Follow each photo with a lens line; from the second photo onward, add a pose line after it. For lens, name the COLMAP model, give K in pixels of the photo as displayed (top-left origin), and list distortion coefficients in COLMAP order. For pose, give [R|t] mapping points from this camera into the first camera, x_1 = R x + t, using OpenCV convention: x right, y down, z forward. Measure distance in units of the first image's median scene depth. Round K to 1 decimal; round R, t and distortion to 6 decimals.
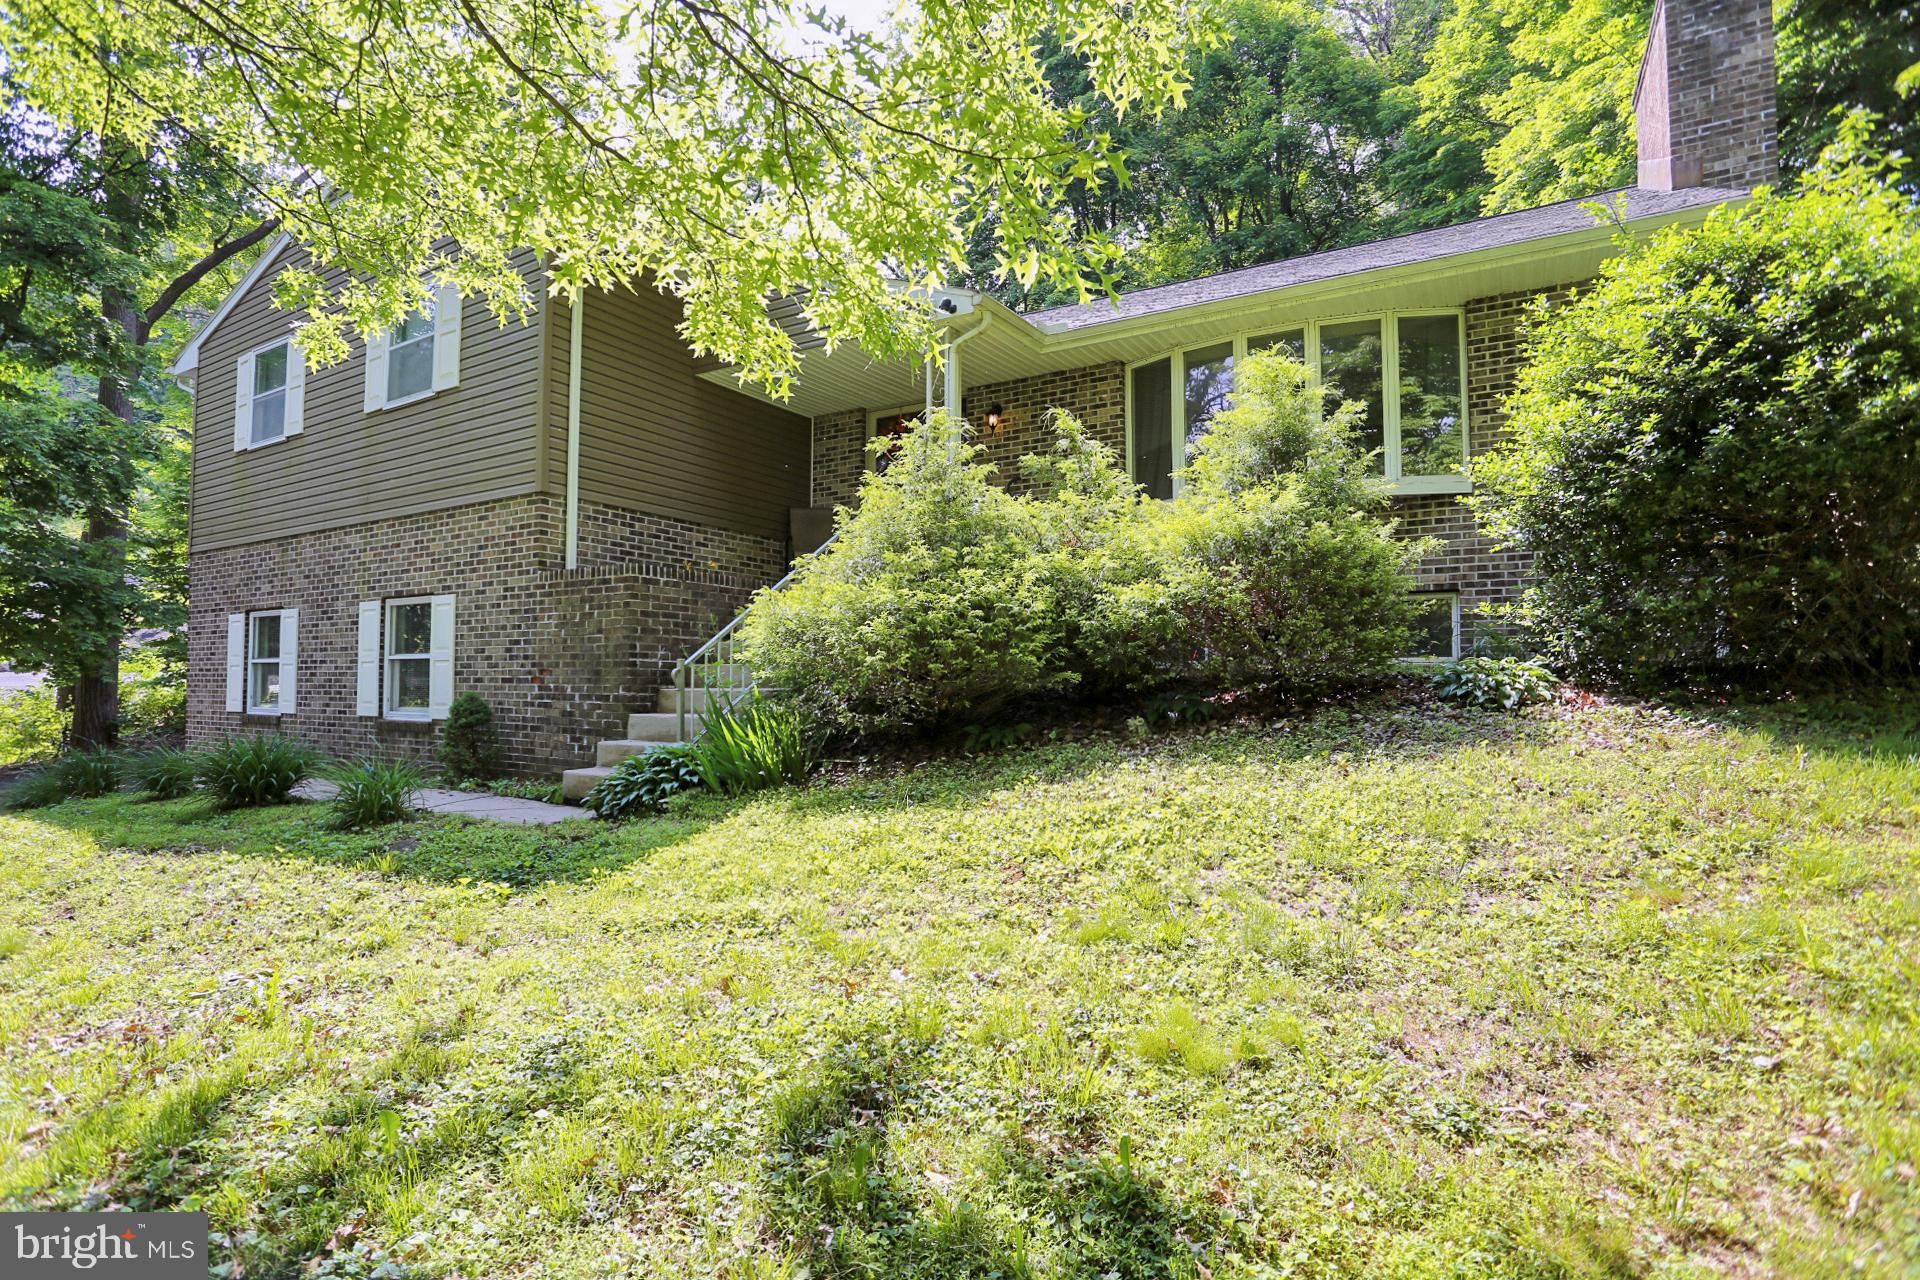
lens RADIAL K [[945.1, 0, 953.8], [0, 945.1, 629.2], [0, 0, 1]] dist [-0.078902, 0.036763]
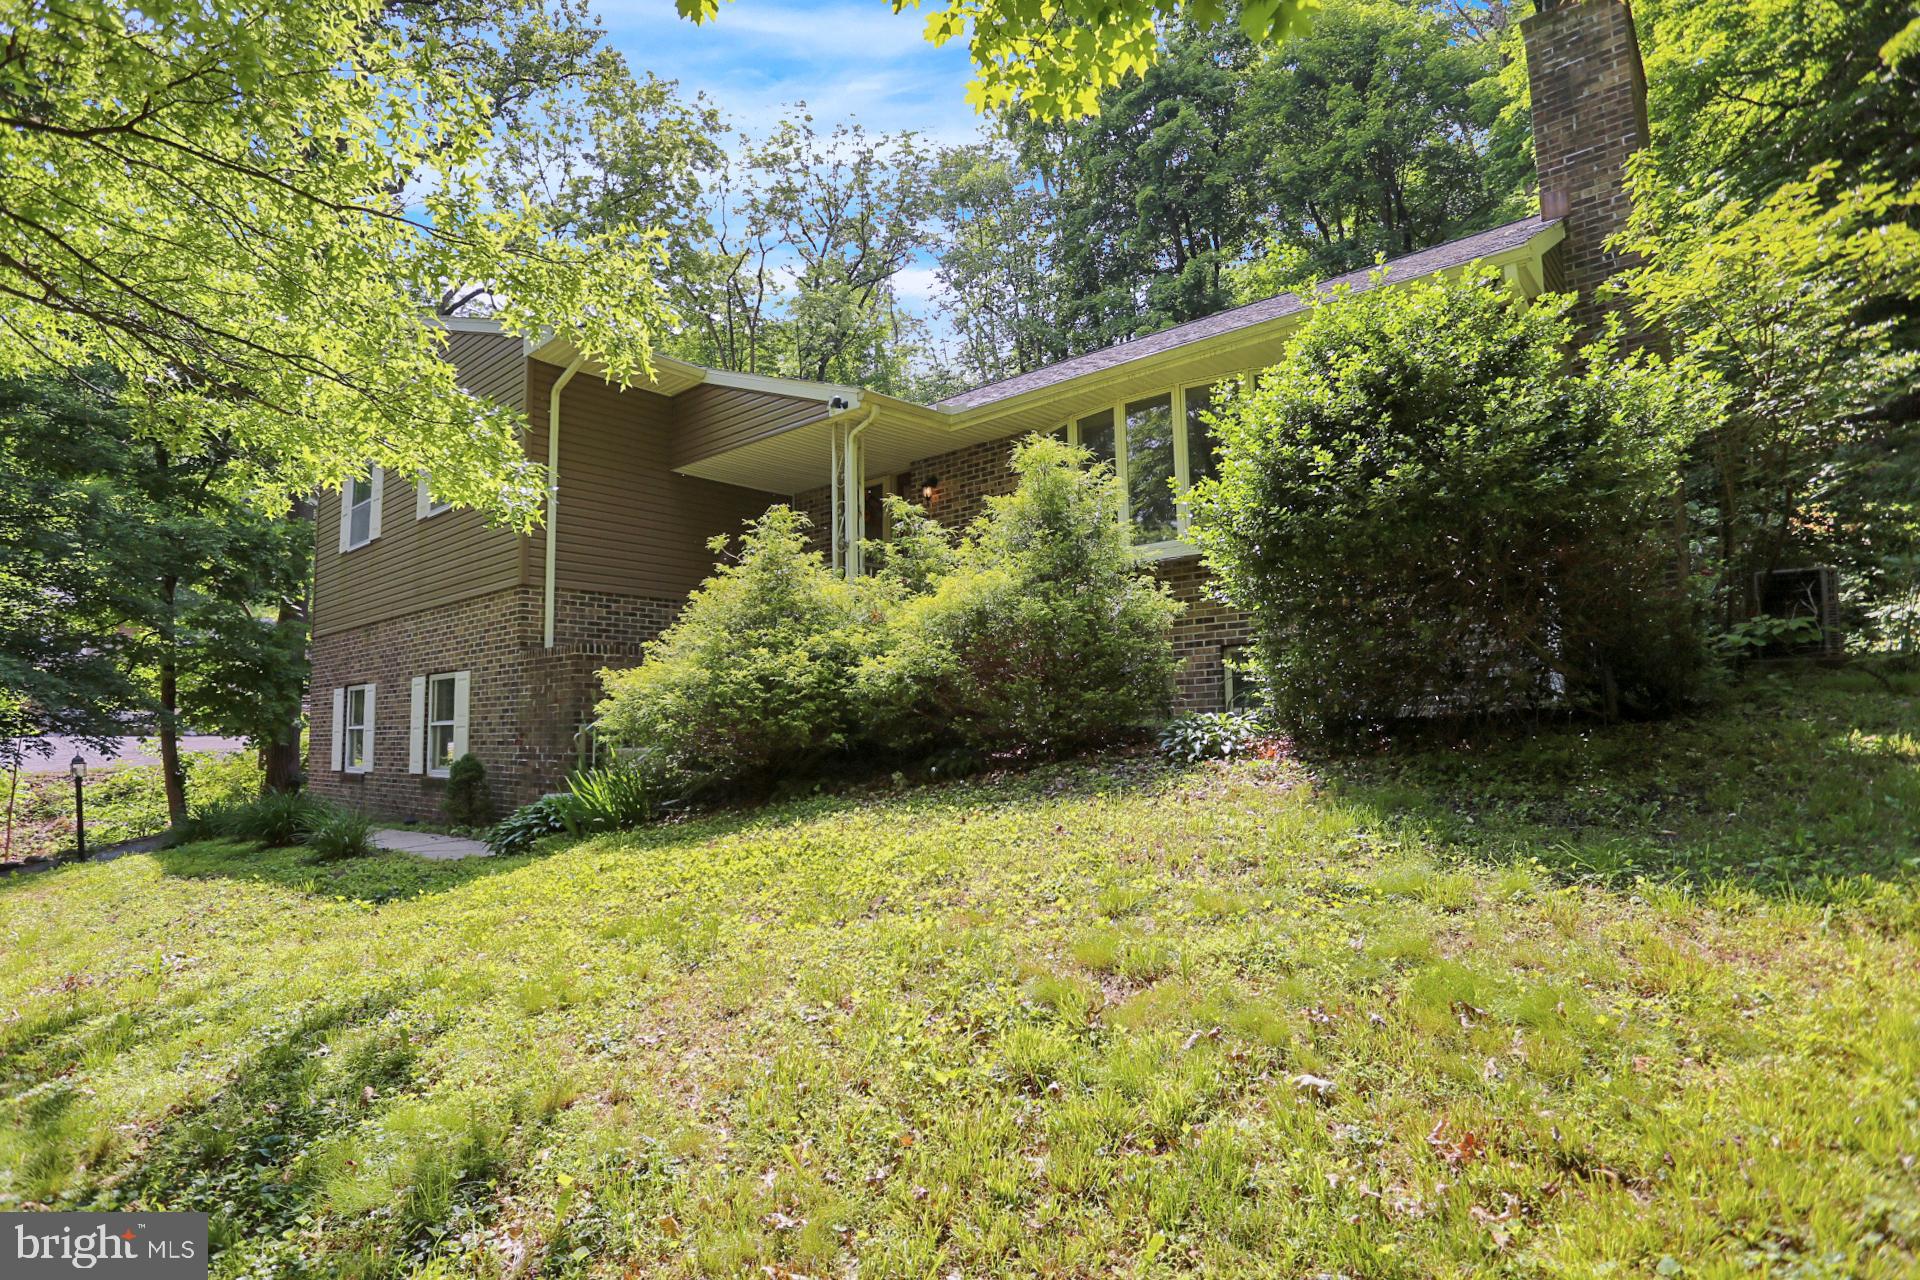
lens RADIAL K [[996.2, 0, 944.0], [0, 996.2, 616.4], [0, 0, 1]] dist [-0.082881, 0.039580]
pose [[0.979789, -0.042915, -0.195376, 0.332691], [0.032039, 0.997774, -0.058489, -0.015303], [0.197451, 0.051047, 0.978983, -0.125931]]
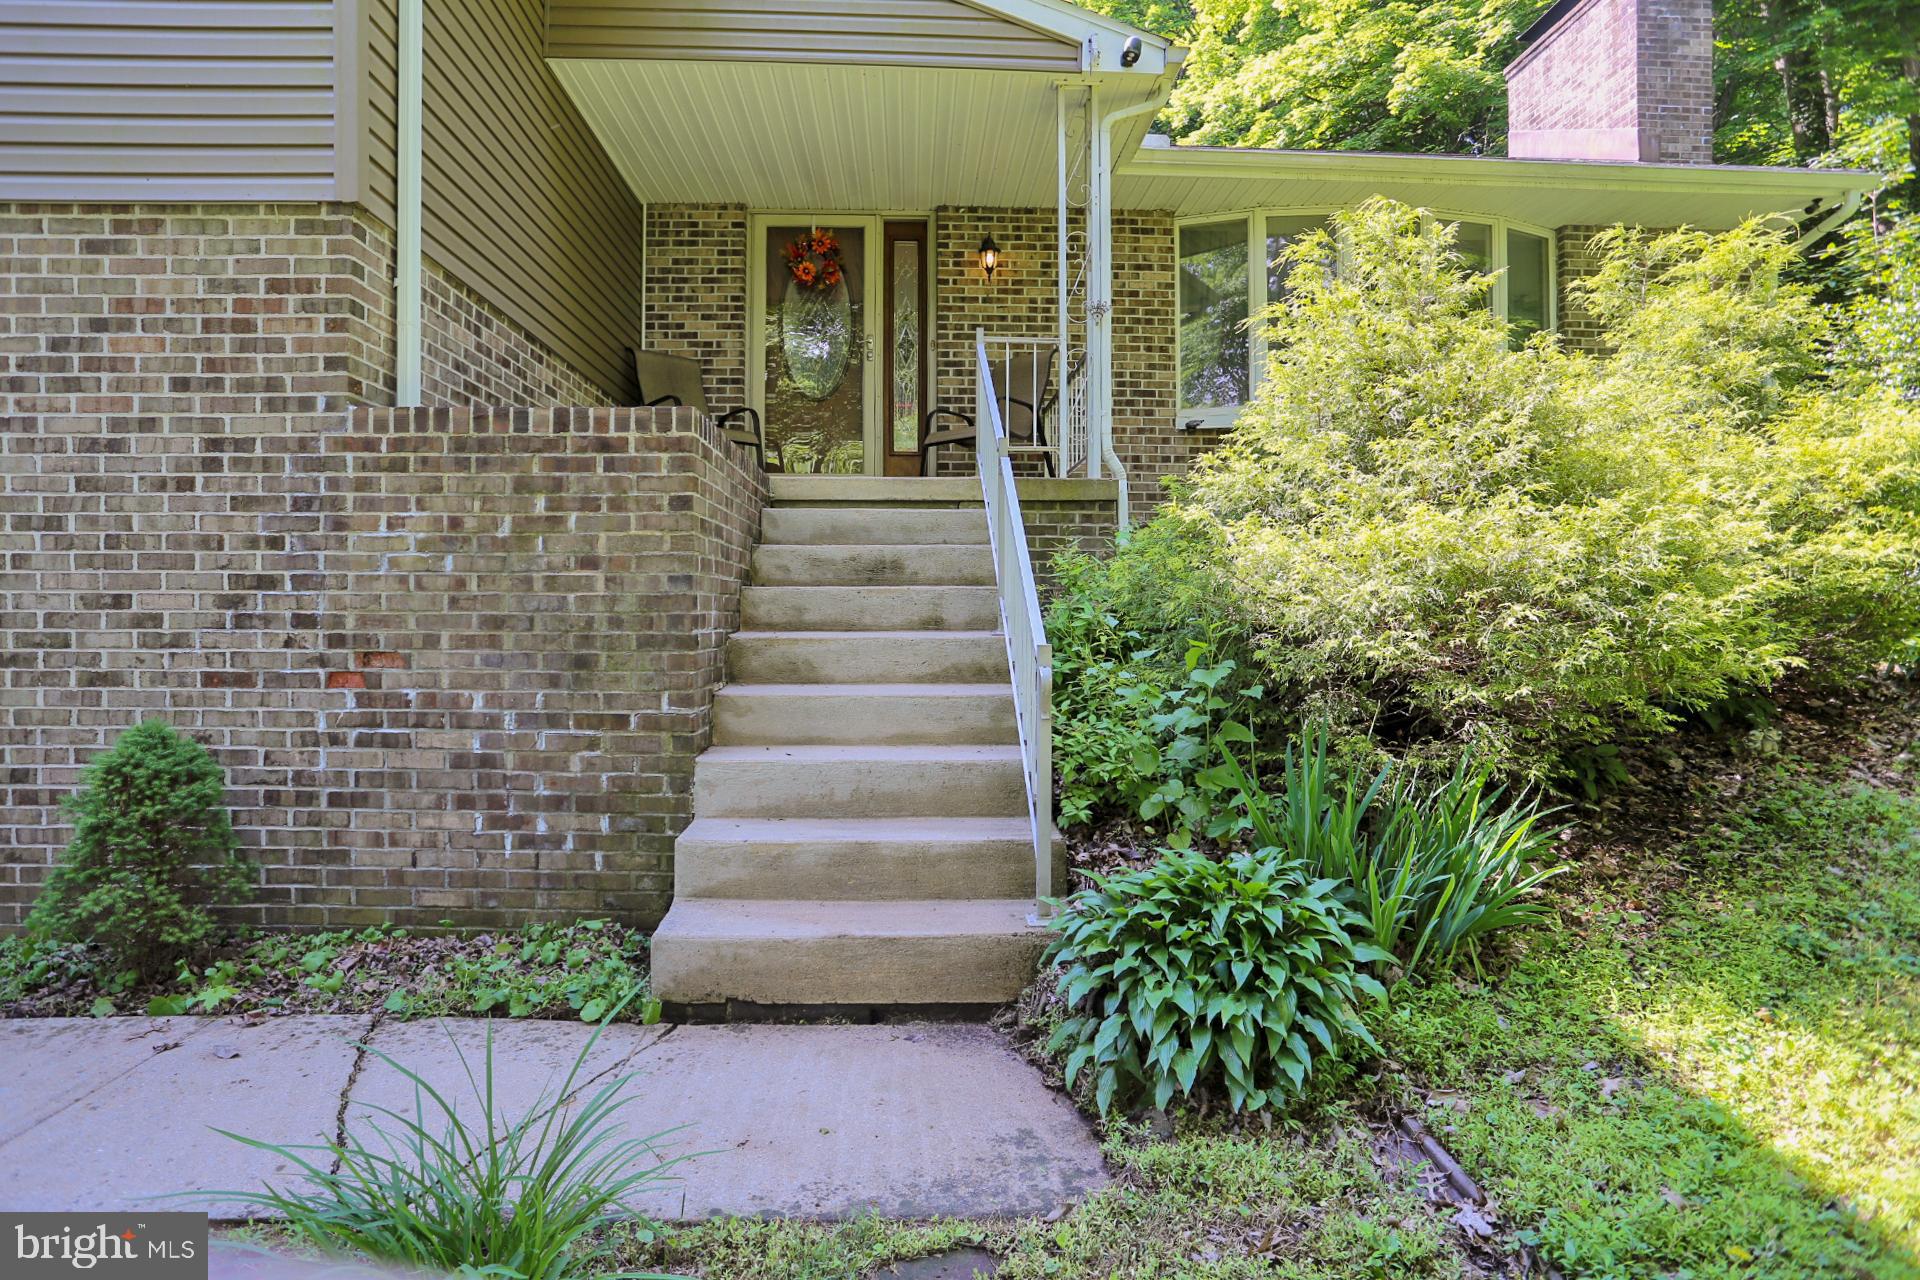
lens RADIAL K [[996.2, 0, 944.0], [0, 996.2, 616.4], [0, 0, 1]] dist [-0.082881, 0.039580]
pose [[0.835463, 0.000199, 0.549546, -0.449188], [-0.032824, 0.998233, 0.049539, -0.001147], [-0.548565, -0.059426, 0.833993, 0.499432]]
